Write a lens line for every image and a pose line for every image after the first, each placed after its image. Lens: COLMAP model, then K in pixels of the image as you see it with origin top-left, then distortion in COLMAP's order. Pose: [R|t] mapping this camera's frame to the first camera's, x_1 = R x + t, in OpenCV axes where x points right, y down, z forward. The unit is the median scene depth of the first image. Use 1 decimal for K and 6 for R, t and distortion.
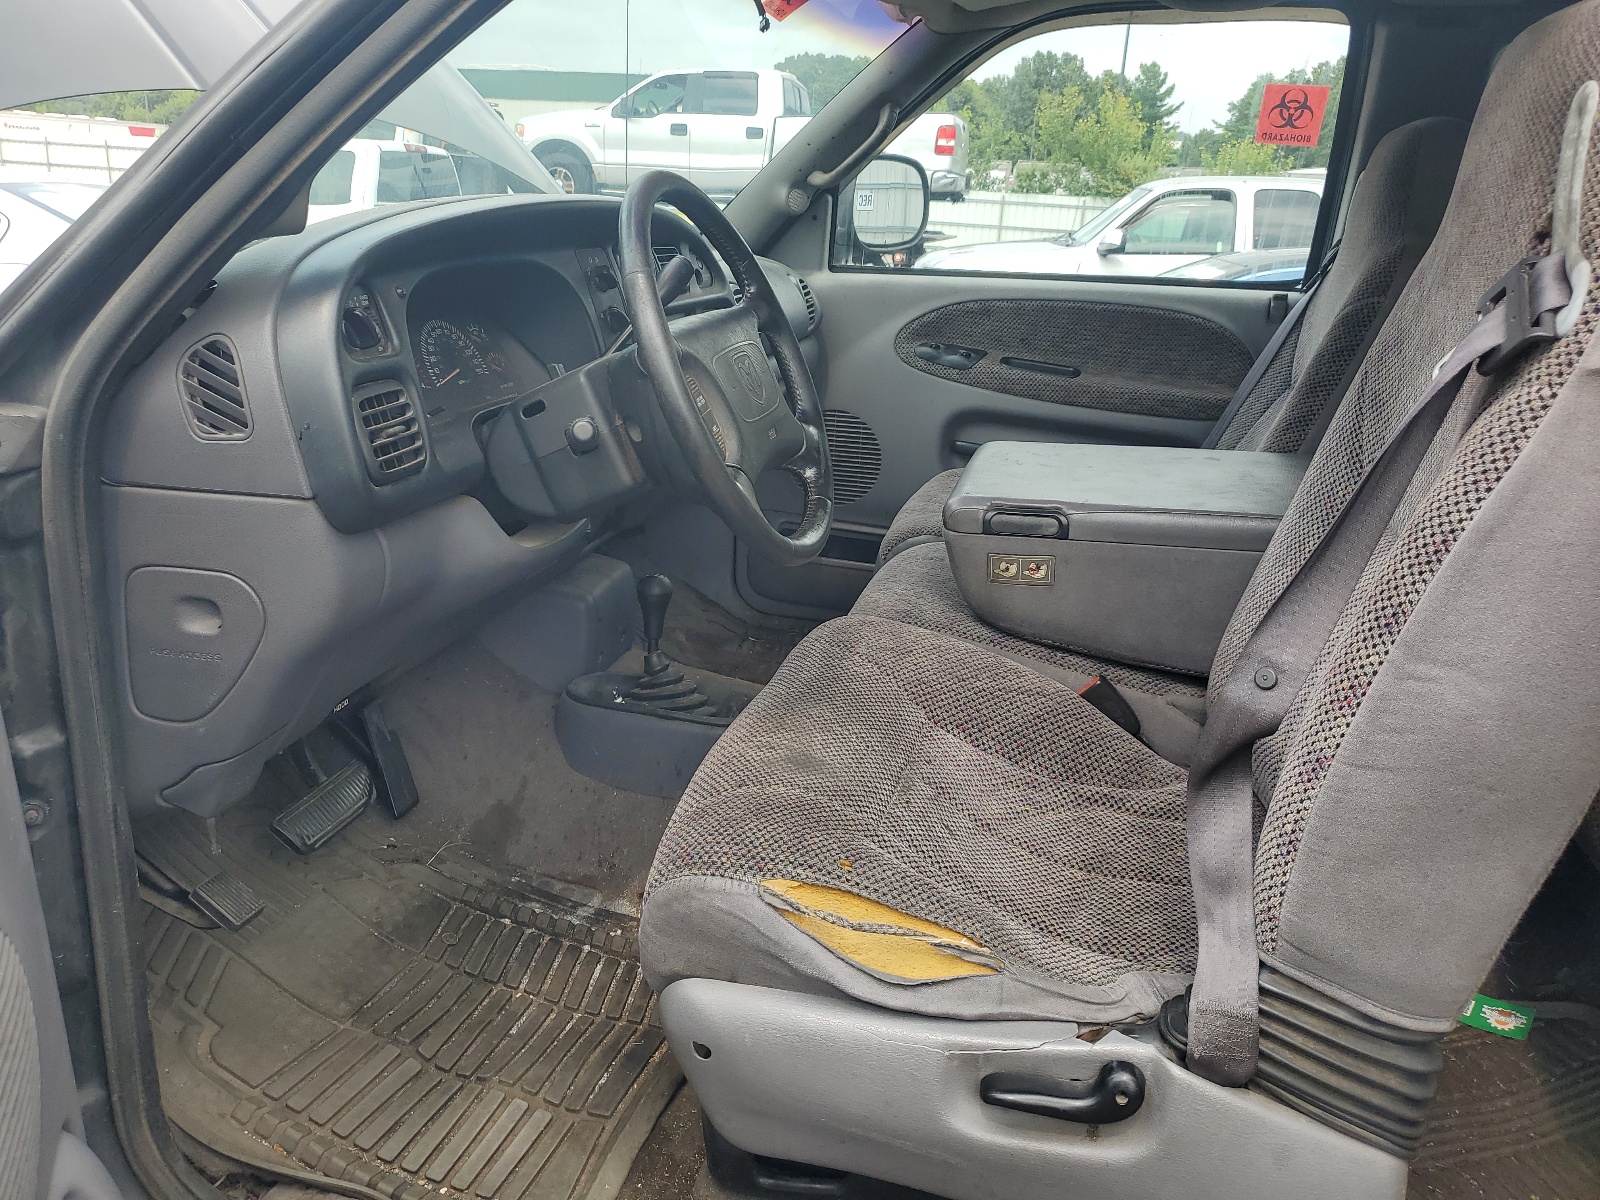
lens RADIAL K [[1207.7, 0, 799.3], [0, 1207.7, 574.8], [0, 0, 1]] dist [0.042599, -0.001845]
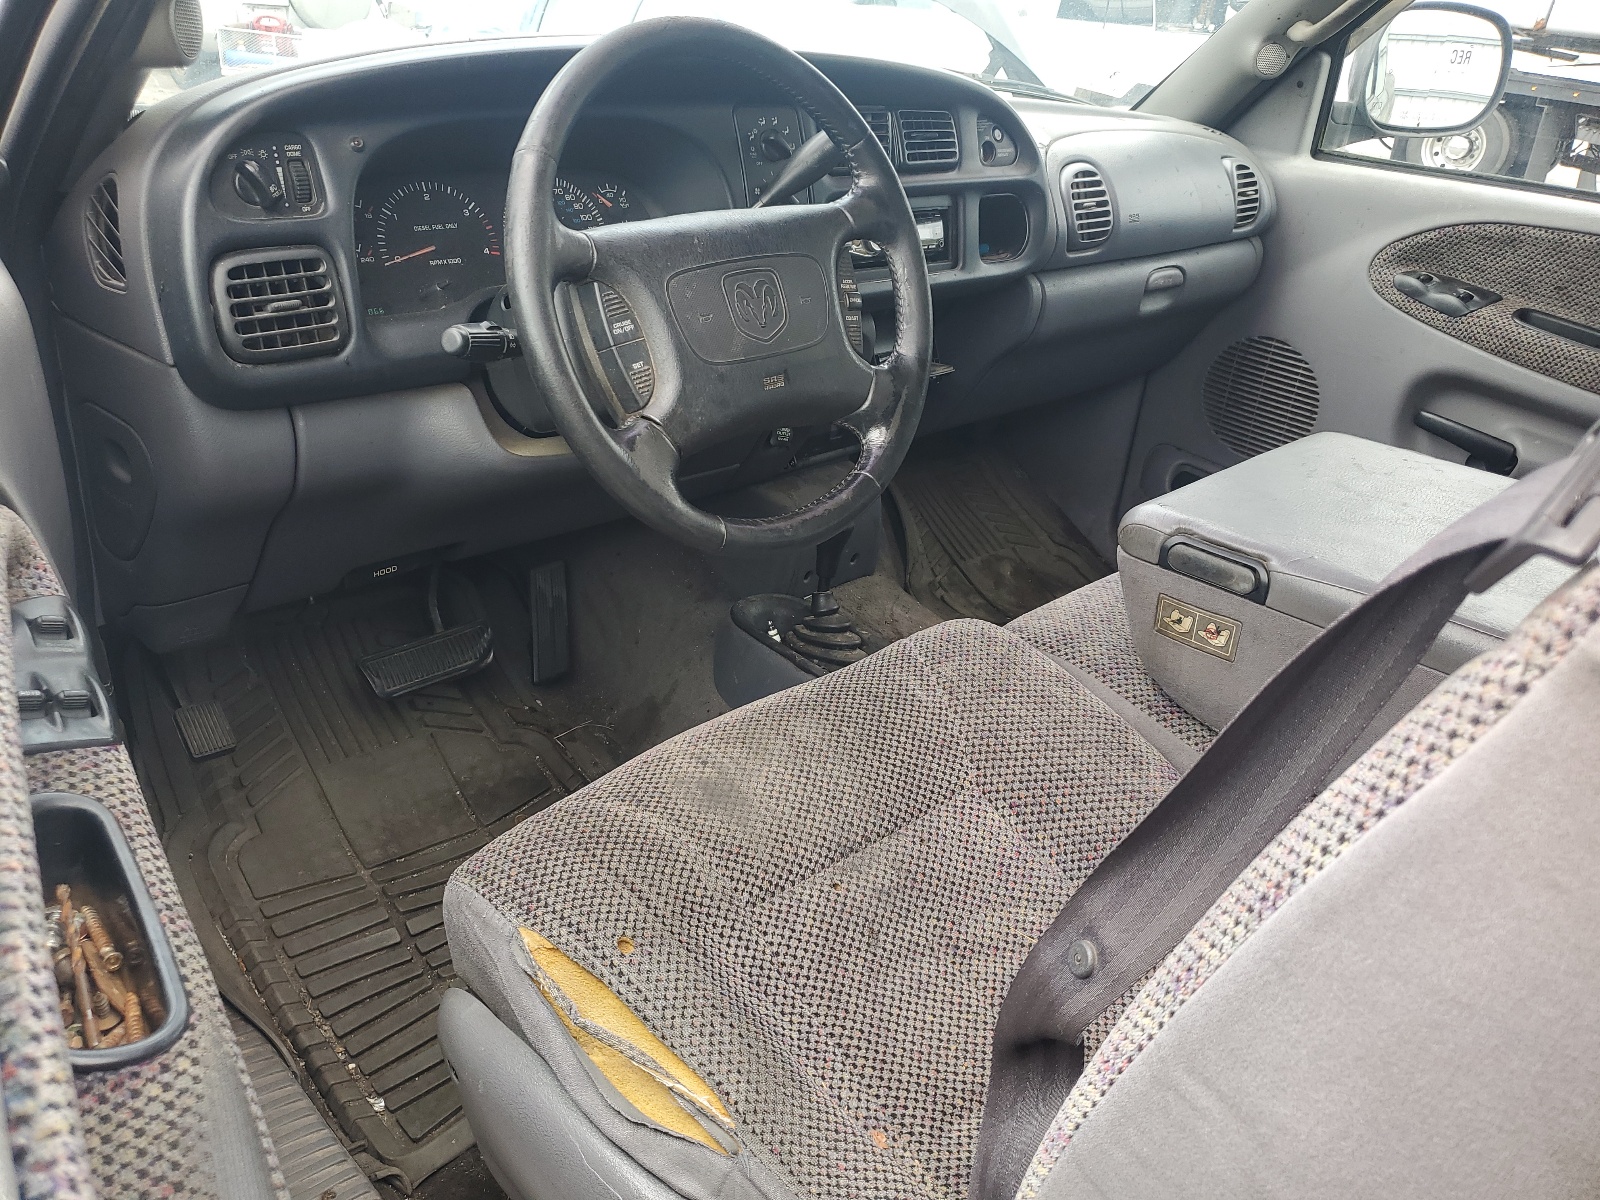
lens RADIAL K [[1241.4, 0, 800.0], [0, 1241.4, 600.0], [0, 0, 1]] dist [-0.009451, -0.003639]
pose [[0.856275, 0.270913, -0.439772, 0.299274], [-0.208183, 0.960209, 0.186168, -0.106734], [0.472708, -0.067858, 0.878602, 0.248038]]
